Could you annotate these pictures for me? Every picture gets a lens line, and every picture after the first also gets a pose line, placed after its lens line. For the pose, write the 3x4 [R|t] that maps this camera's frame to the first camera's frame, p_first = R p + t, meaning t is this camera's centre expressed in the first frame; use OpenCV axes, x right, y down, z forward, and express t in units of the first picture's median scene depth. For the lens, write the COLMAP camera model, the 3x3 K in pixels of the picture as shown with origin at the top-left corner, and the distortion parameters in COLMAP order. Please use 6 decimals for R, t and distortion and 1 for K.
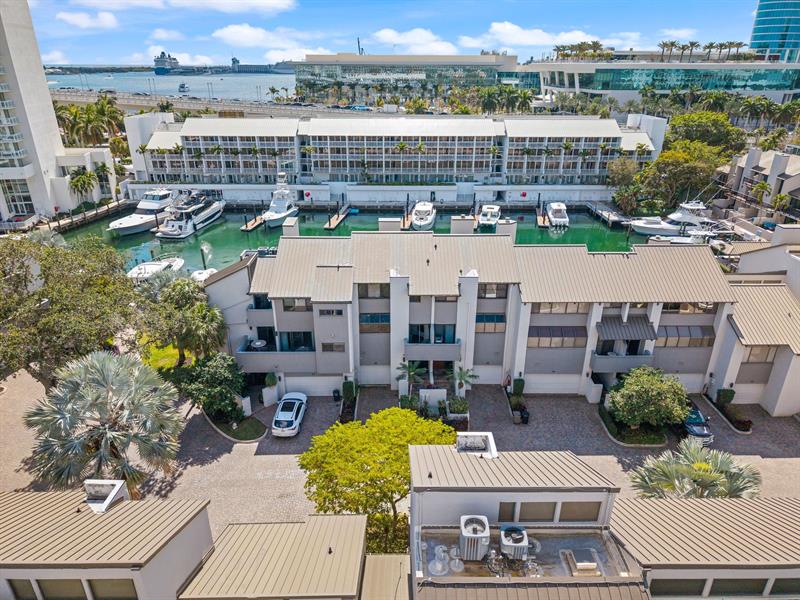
lens RADIAL K [[537.2, 0, 403.7], [0, 537.2, 302.5], [0, 0, 1]] dist [0.009375, -0.029580]
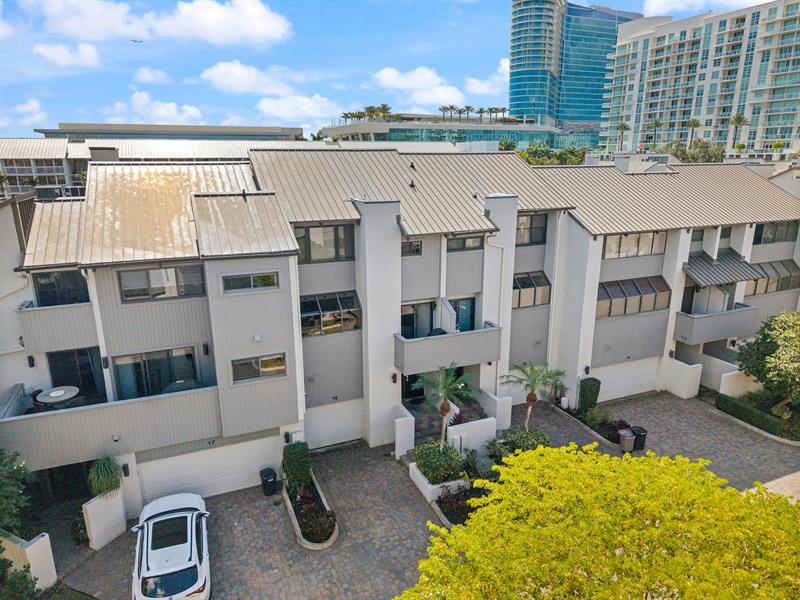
lens RADIAL K [[537.2, 0, 403.7], [0, 537.2, 302.5], [0, 0, 1]] dist [0.009375, -0.029580]
pose [[0.922266, -0.106650, 0.371552, -0.080230], [0.161784, 0.979449, -0.120439, 0.046320], [-0.351071, 0.171188, 0.920567, 0.245056]]
